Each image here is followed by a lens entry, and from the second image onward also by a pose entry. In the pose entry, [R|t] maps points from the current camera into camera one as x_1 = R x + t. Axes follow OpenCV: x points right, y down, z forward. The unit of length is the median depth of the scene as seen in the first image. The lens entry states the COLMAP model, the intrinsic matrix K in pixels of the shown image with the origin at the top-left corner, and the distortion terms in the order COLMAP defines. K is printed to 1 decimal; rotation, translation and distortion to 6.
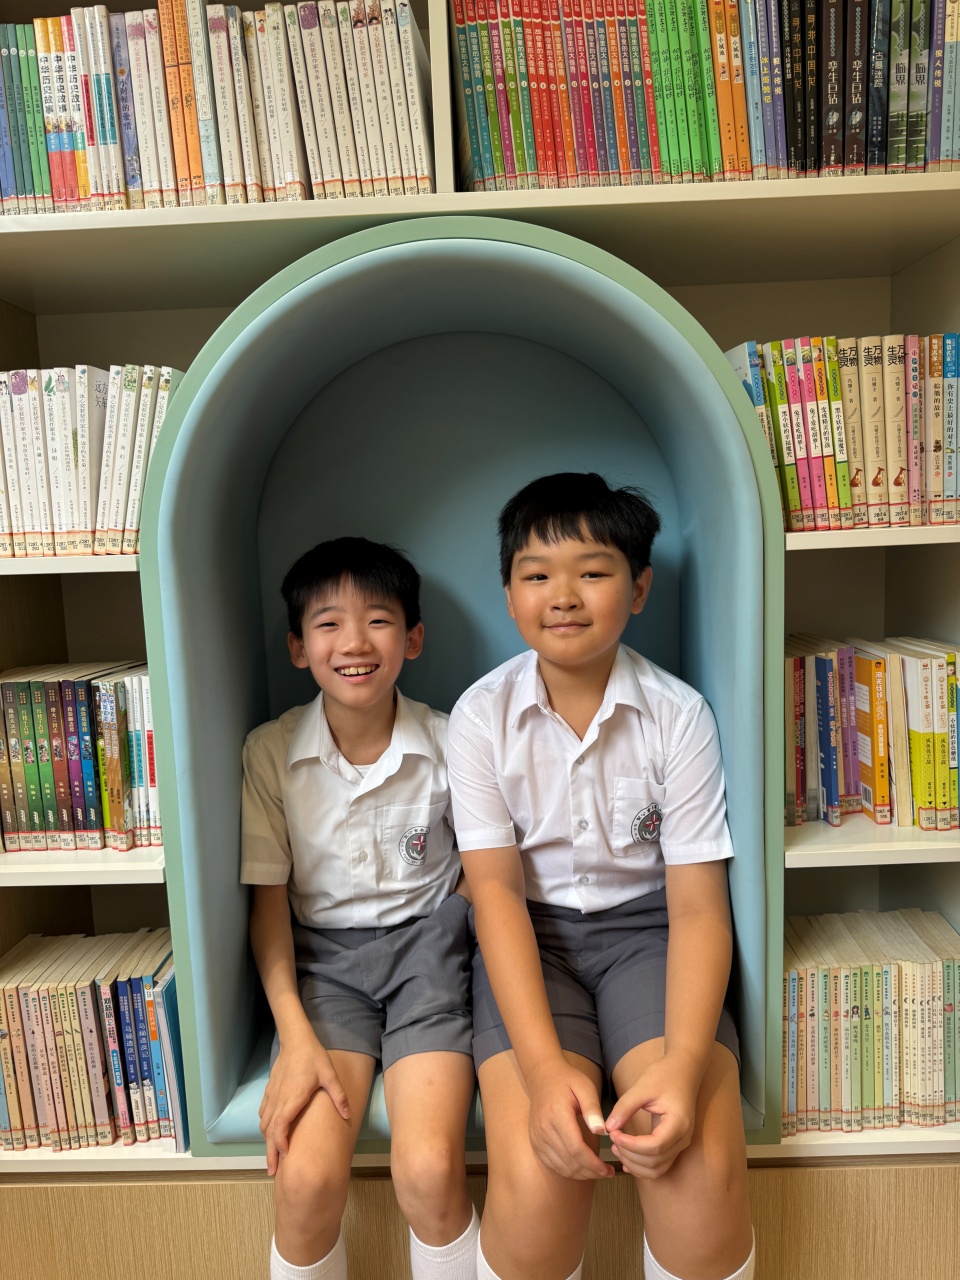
lens RADIAL K [[889.7, 0, 480.0], [0, 889.7, 640.0], [0, 0, 1]] dist [0.024108, -0.024735]
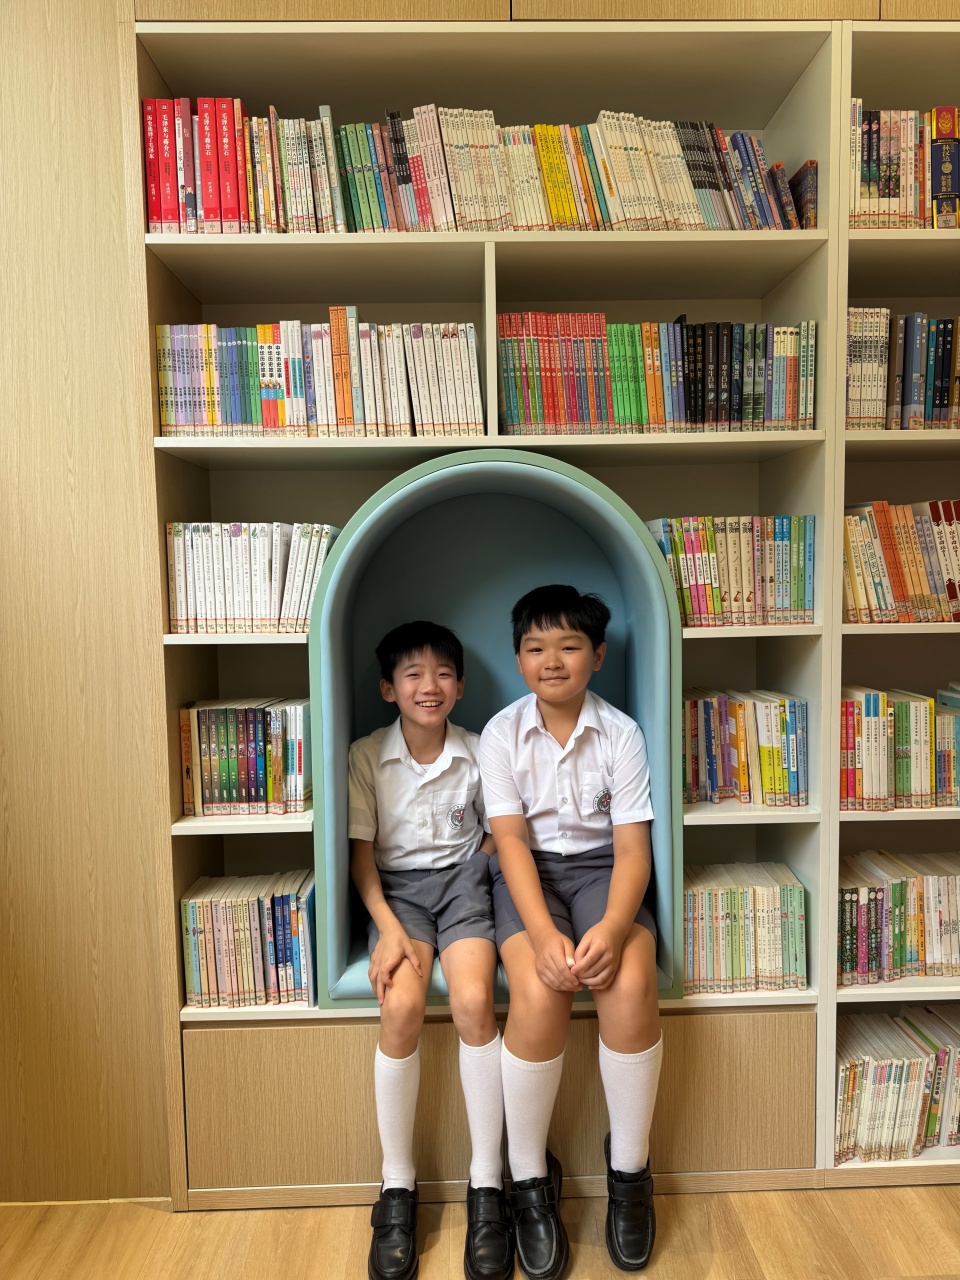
lens RADIAL K [[889.9, 0, 477.4], [0, 889.9, 651.9], [0, 0, 1]] dist [0.123551, -0.168461]
pose [[0.998828, 0.017714, 0.045040, -0.129459], [-0.015517, 0.998694, -0.048675, 0.016730], [-0.045843, 0.047919, 0.997799, -0.686762]]
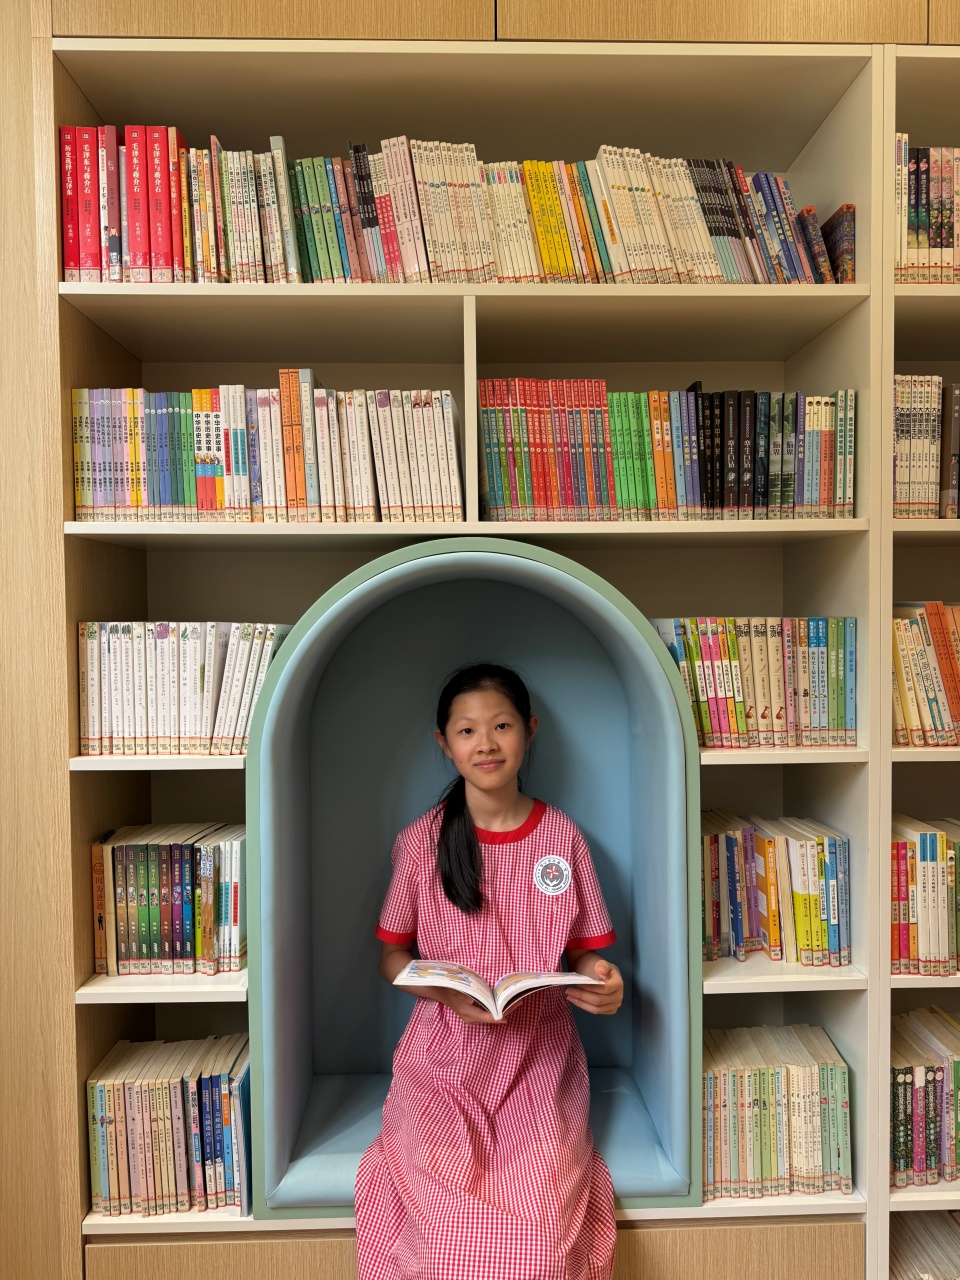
lens RADIAL K [[889.9, 0, 477.4], [0, 889.9, 651.9], [0, 0, 1]] dist [0.123551, -0.168461]
pose [[0.998499, 0.026387, 0.047997, -0.087399], [-0.021912, 0.995566, -0.091479, -0.133291], [-0.050198, 0.090290, 0.994650, -0.418218]]
